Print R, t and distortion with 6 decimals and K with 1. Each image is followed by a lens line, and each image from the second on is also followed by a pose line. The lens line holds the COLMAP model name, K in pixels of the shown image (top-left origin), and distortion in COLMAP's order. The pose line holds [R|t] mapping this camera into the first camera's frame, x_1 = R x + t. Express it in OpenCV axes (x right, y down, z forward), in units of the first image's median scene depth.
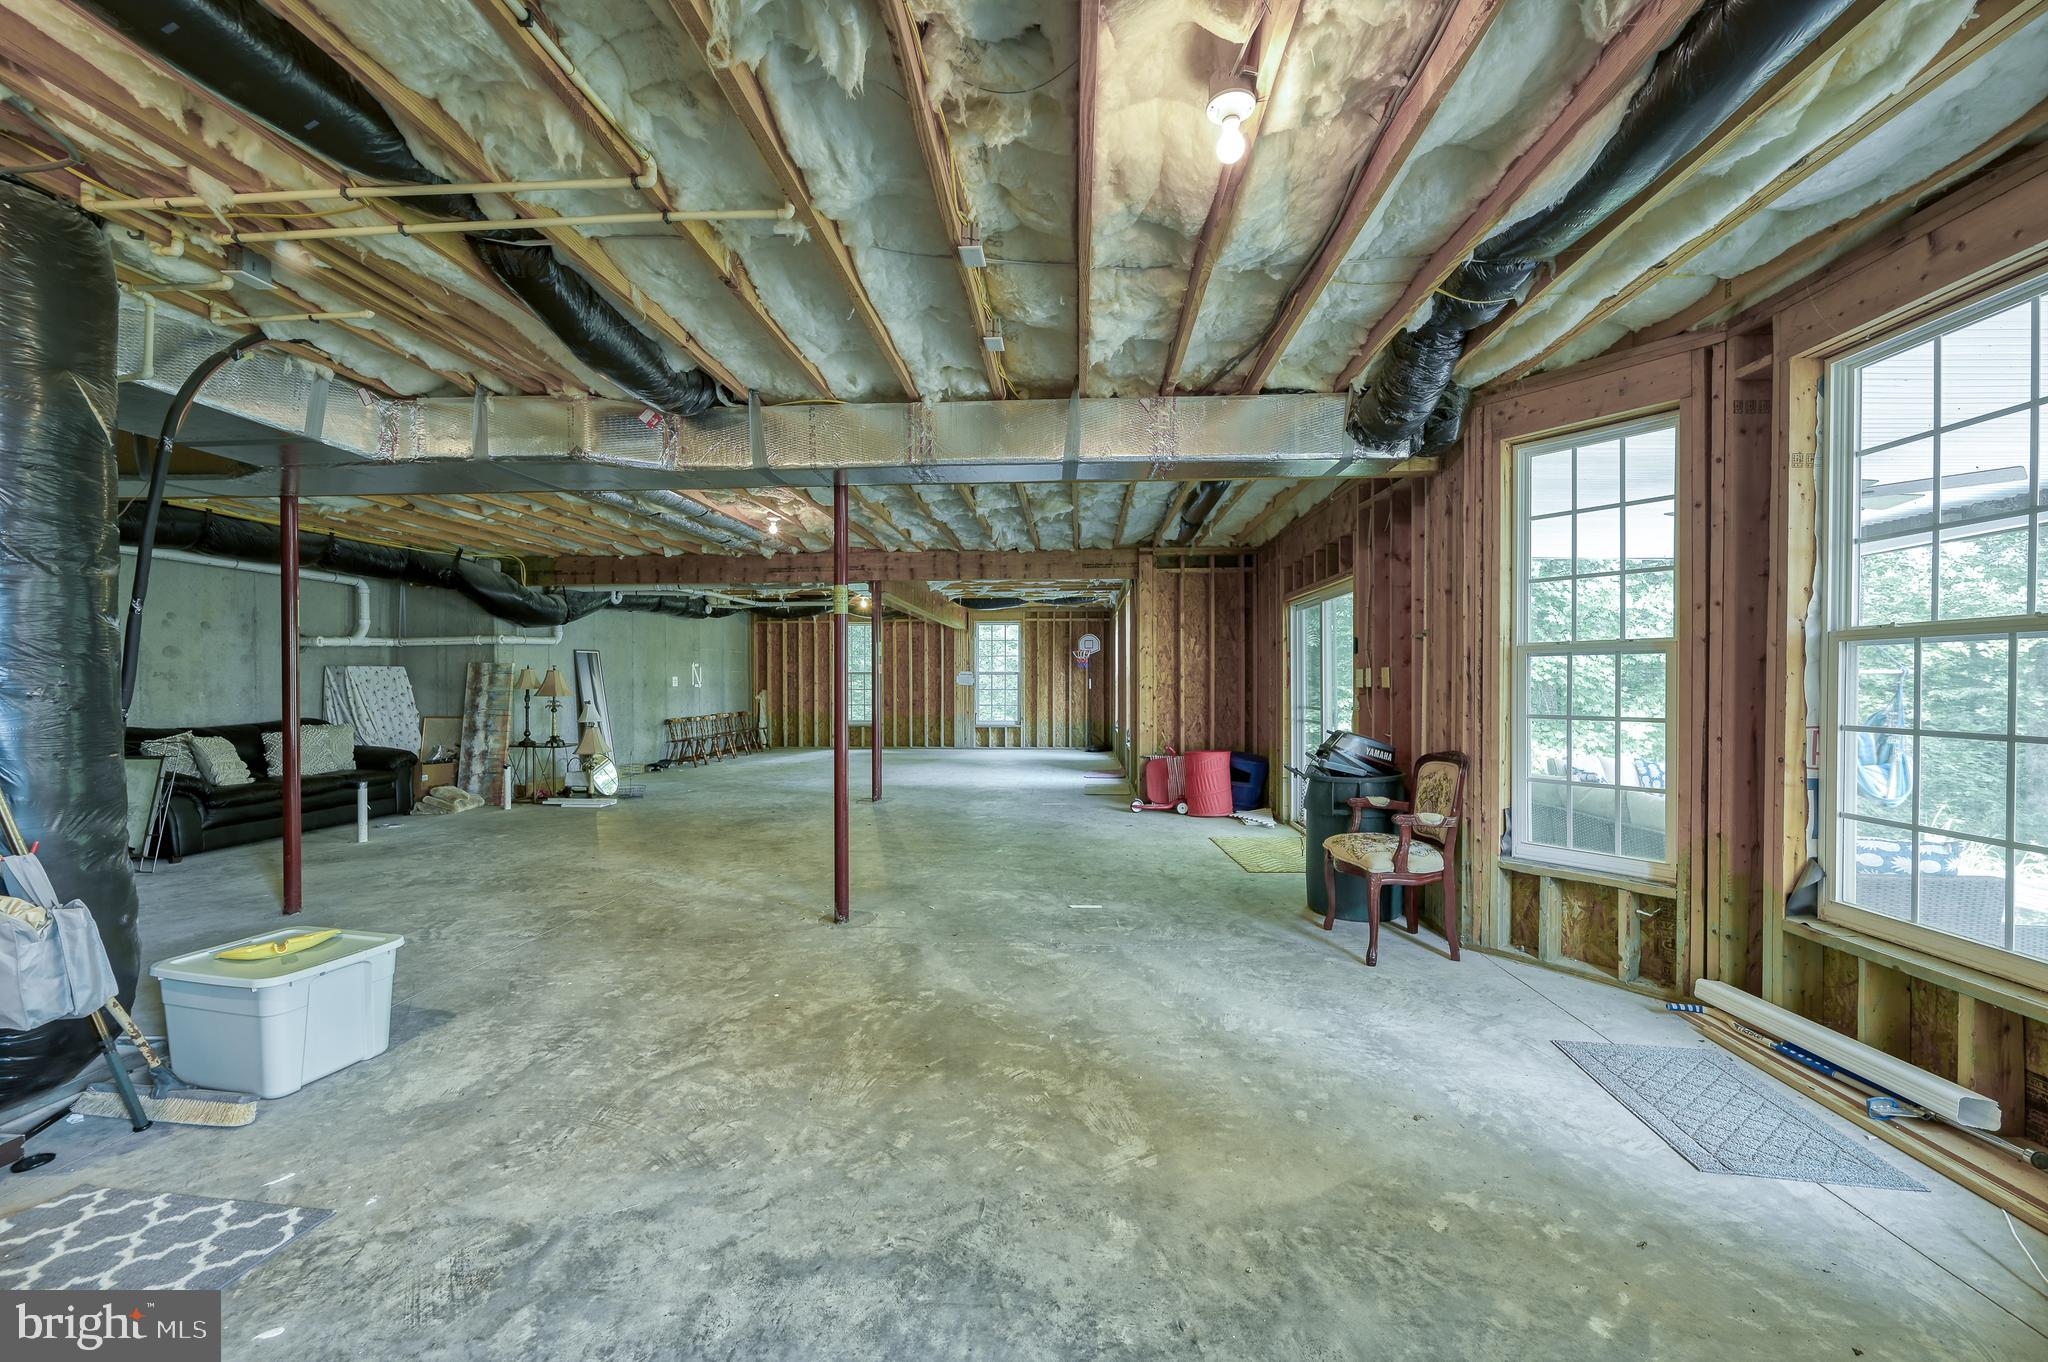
lens RADIAL K [[810.1, 0, 1020.5], [0, 810.1, 685.1], [0, 0, 1]] dist [-0.003367, 0.000827]
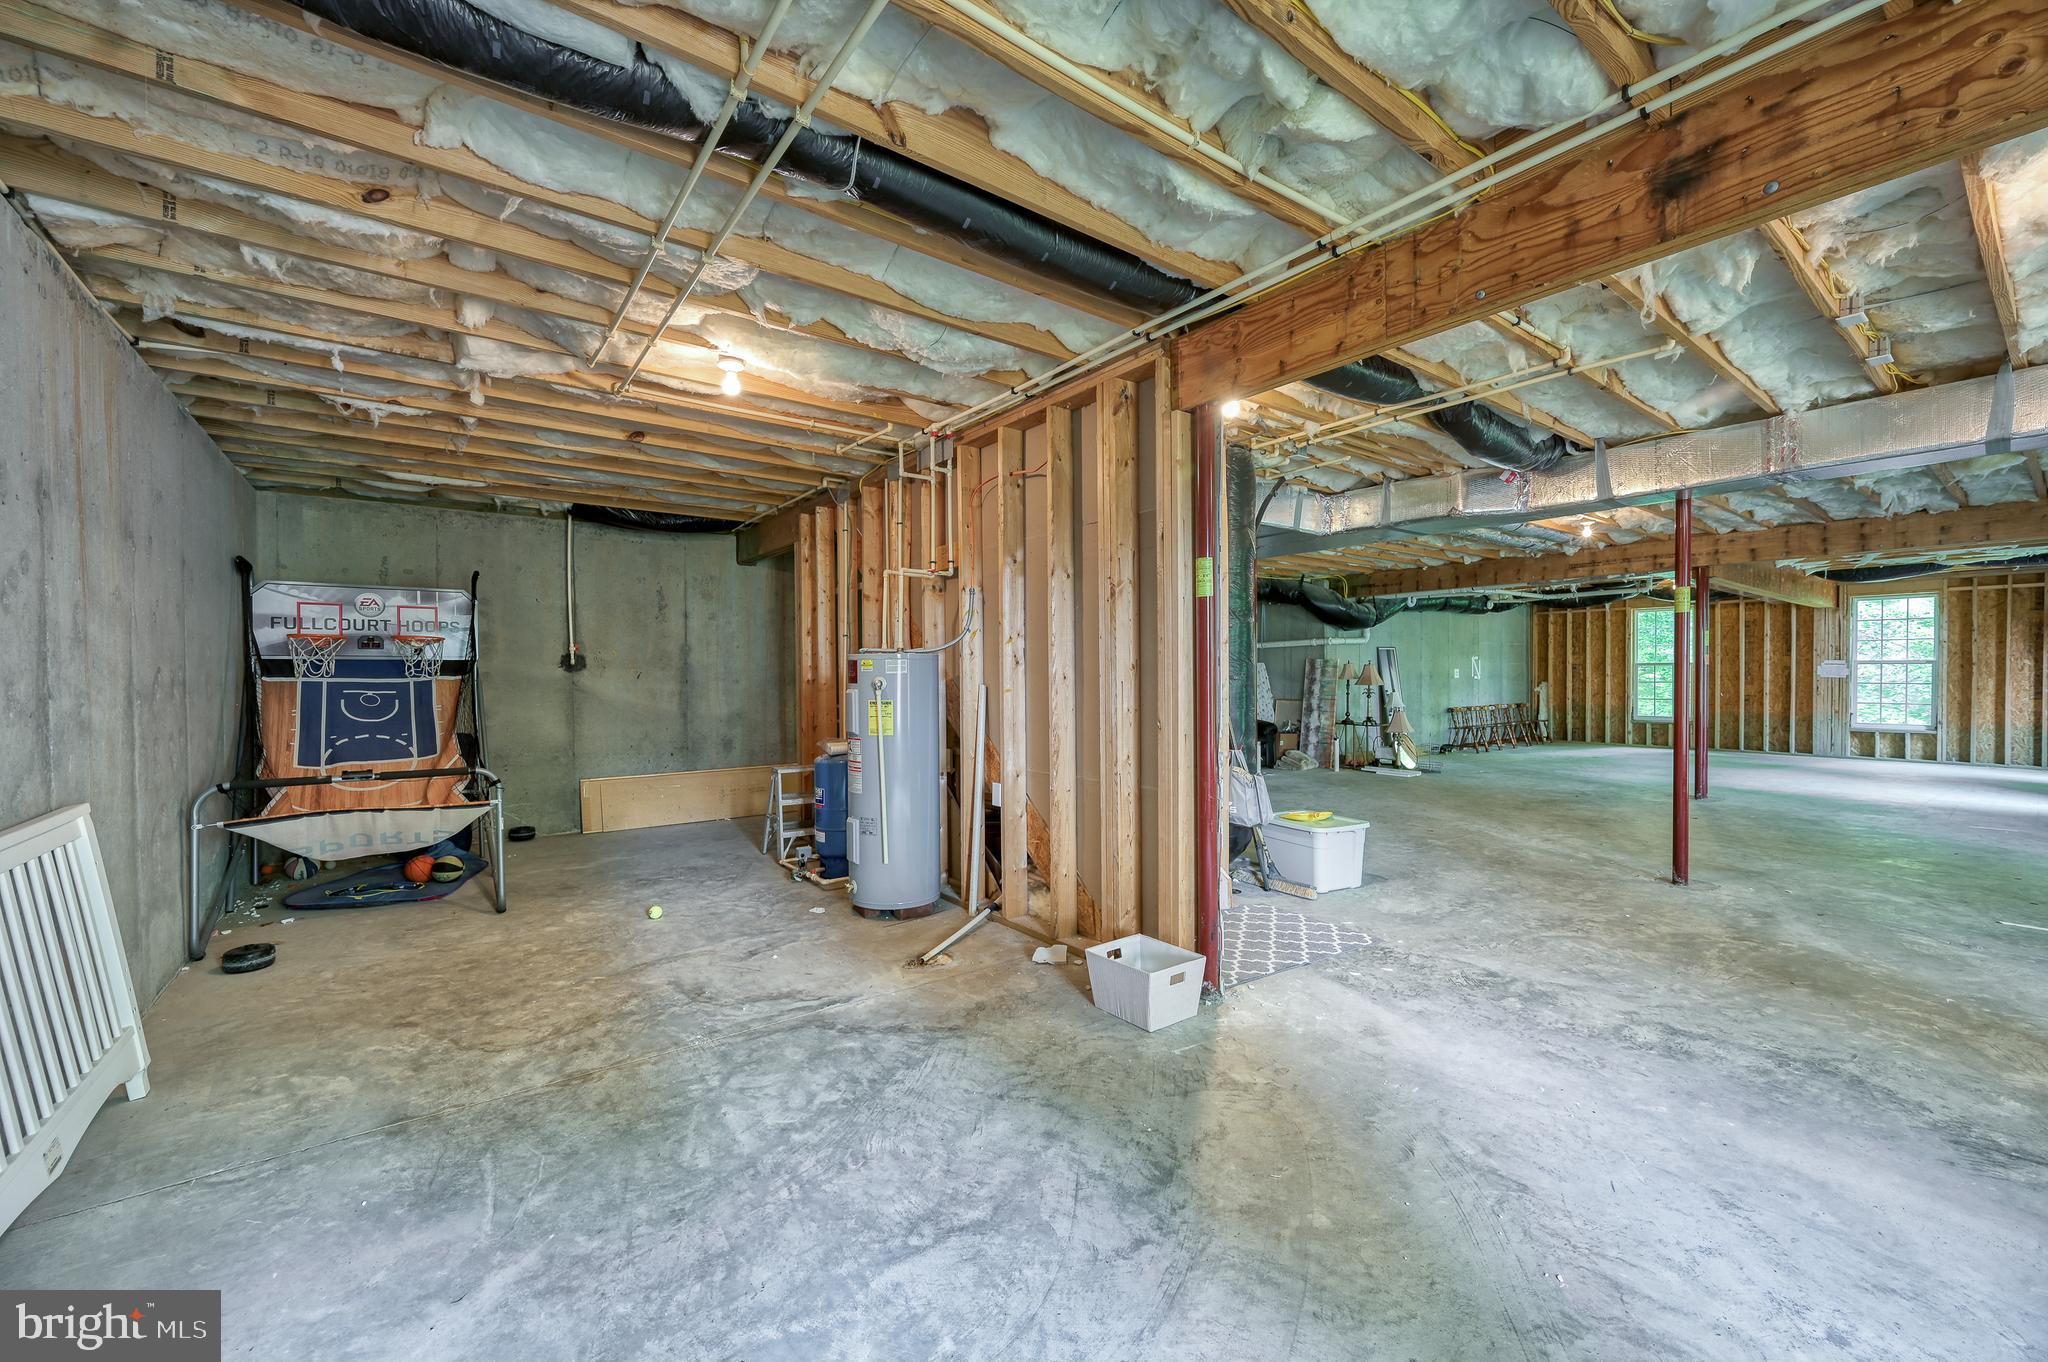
lens RADIAL K [[810.1, 0, 1018.1], [0, 810.1, 683.6], [0, 0, 1]] dist [-0.003367, 0.000827]
pose [[0.655429, 0.007430, -0.755220, 0.026605], [-0.002151, 0.999966, 0.007971, 0.005641], [0.755254, -0.003600, 0.655423, -0.491517]]
